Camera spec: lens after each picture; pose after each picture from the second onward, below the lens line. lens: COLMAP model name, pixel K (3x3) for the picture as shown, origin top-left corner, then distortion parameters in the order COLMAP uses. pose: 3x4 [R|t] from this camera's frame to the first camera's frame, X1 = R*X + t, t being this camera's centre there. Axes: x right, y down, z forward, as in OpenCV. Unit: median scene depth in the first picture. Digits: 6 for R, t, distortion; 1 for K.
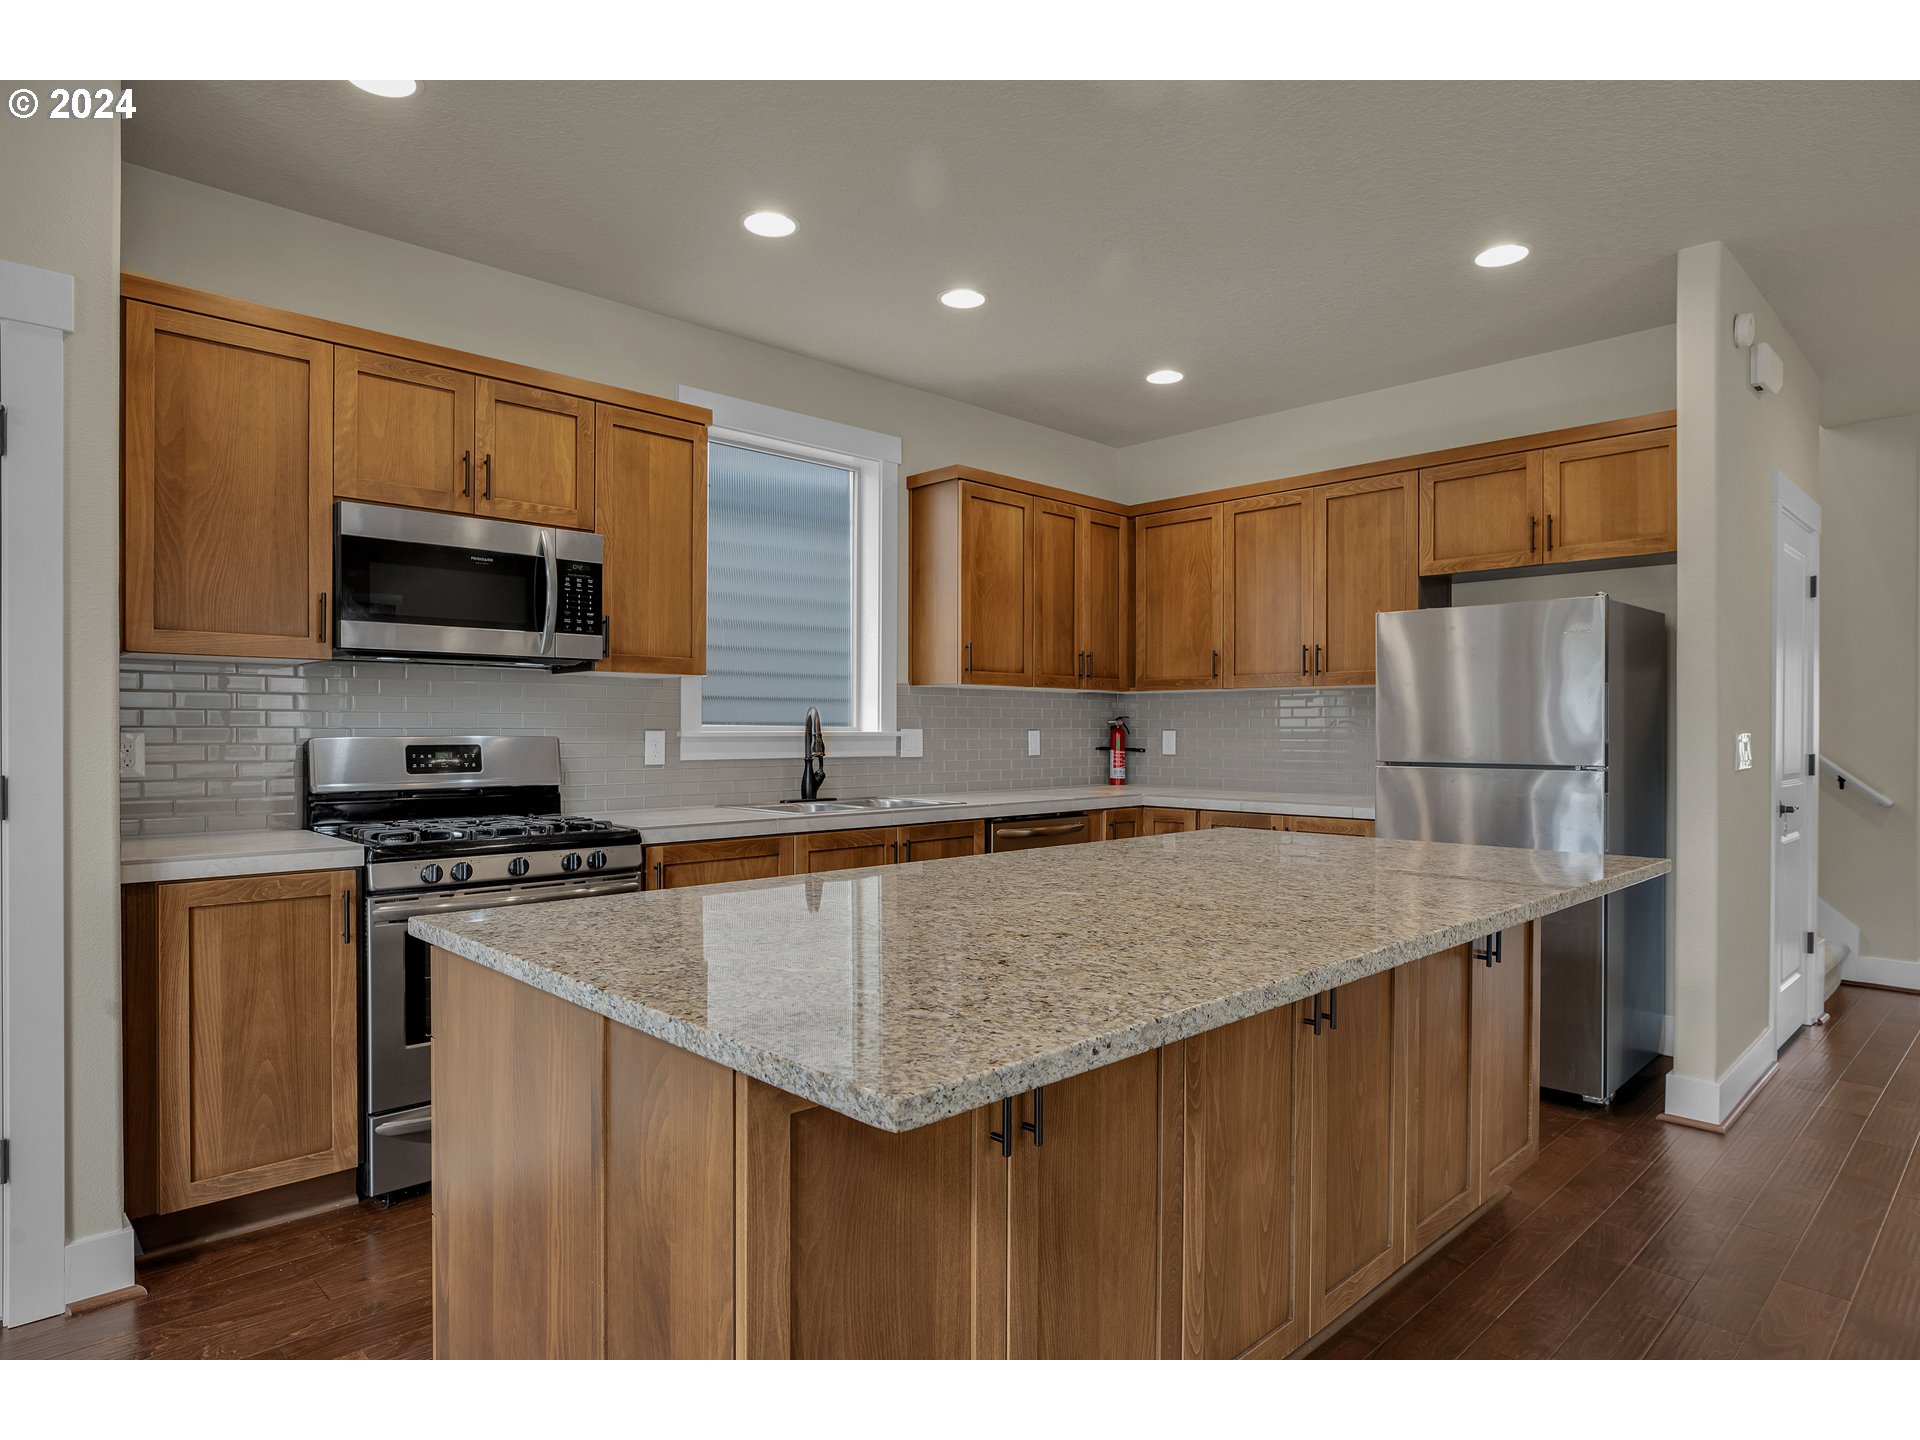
lens RADIAL K [[1103.2, 0, 953.6], [0, 1103.2, 738.1], [0, 0, 1]] dist [-0.014681, 0.000668]
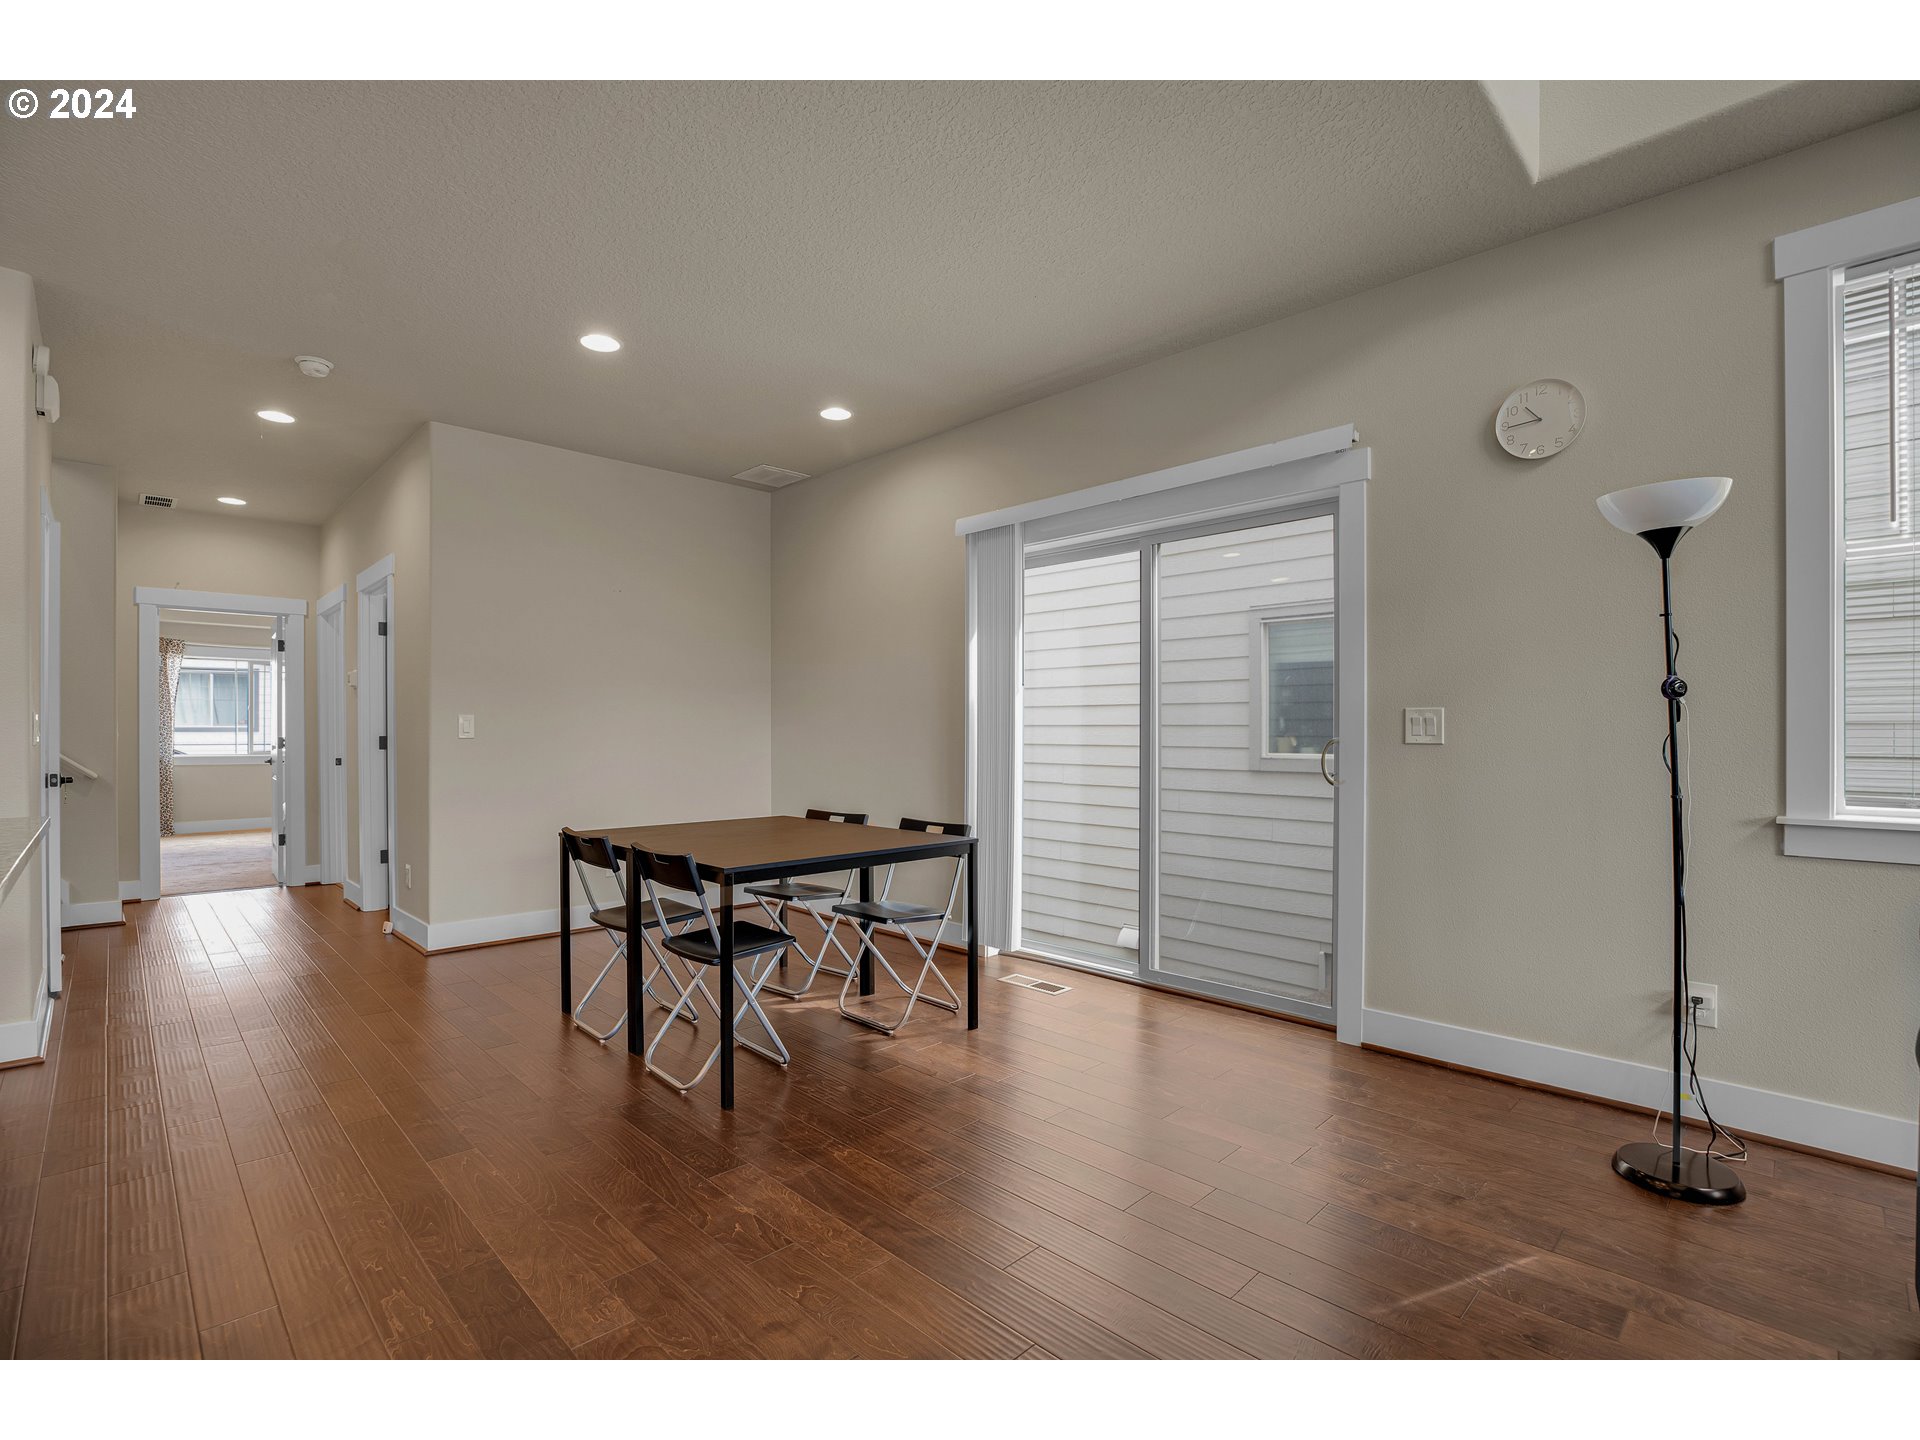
lens RADIAL K [[890.6, 0, 955.4], [0, 890.6, 735.4], [0, 0, 1]] dist [-0.038687, 0.009903]
pose [[-0.009147, -0.005767, 0.999942, -0.156868], [0.007541, 0.999955, 0.005836, 0.018683], [-0.999930, 0.007593, -0.009103, 0.043810]]
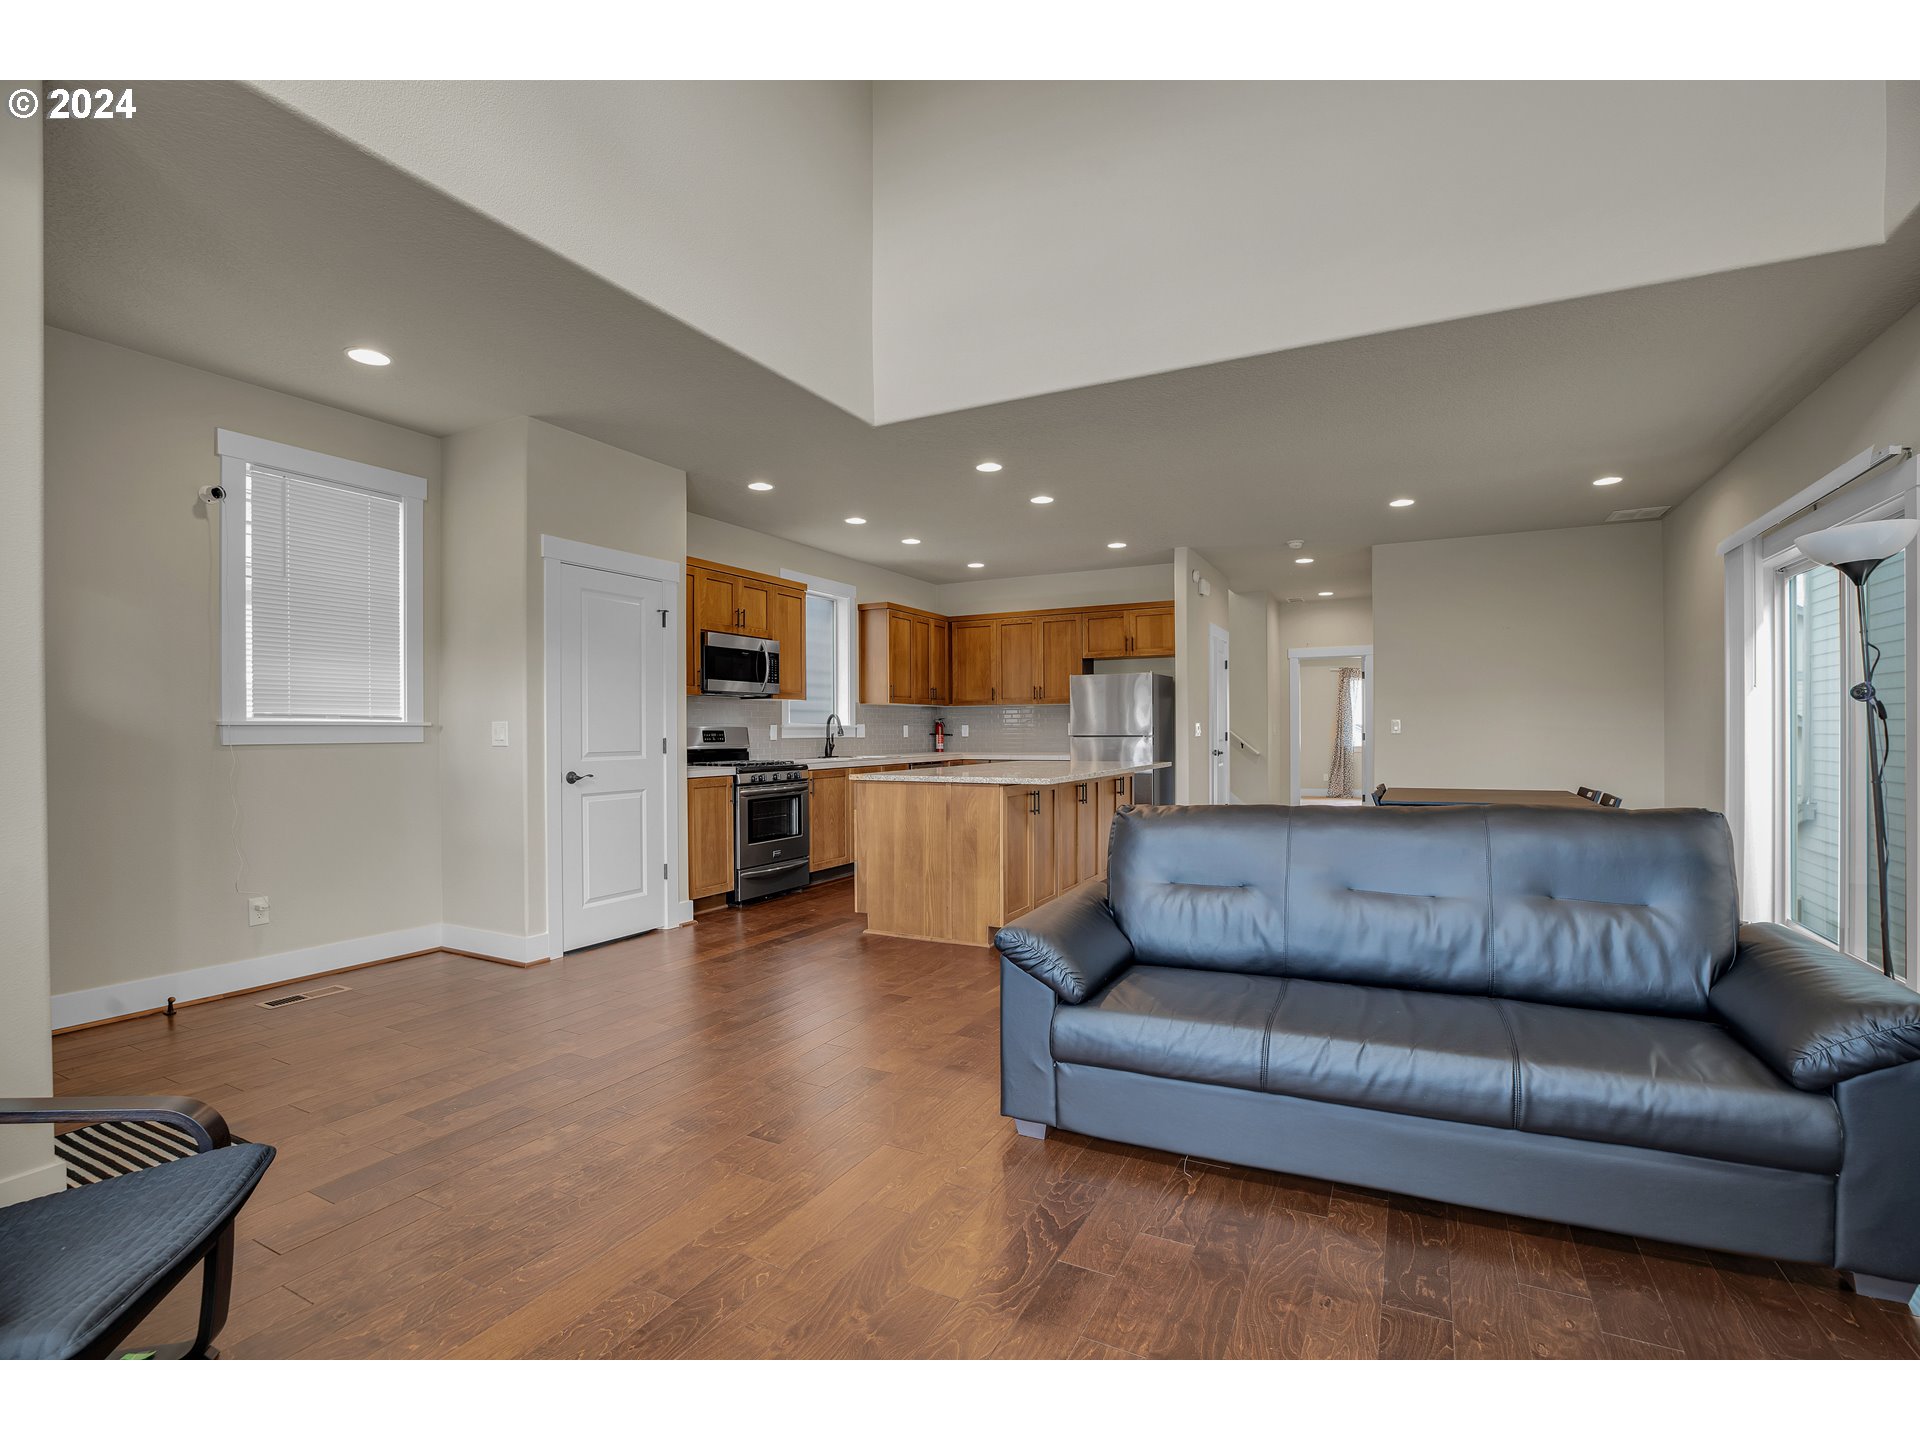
lens RADIAL K [[890.6, 0, 955.6], [0, 890.6, 727.6], [0, 0, 1]] dist [-0.038687, 0.009903]
pose [[0.949124, -0.007053, 0.314824, -0.467647], [0.011351, 0.999866, -0.011821, 0.023611], [-0.314699, 0.014793, 0.949076, -0.776422]]
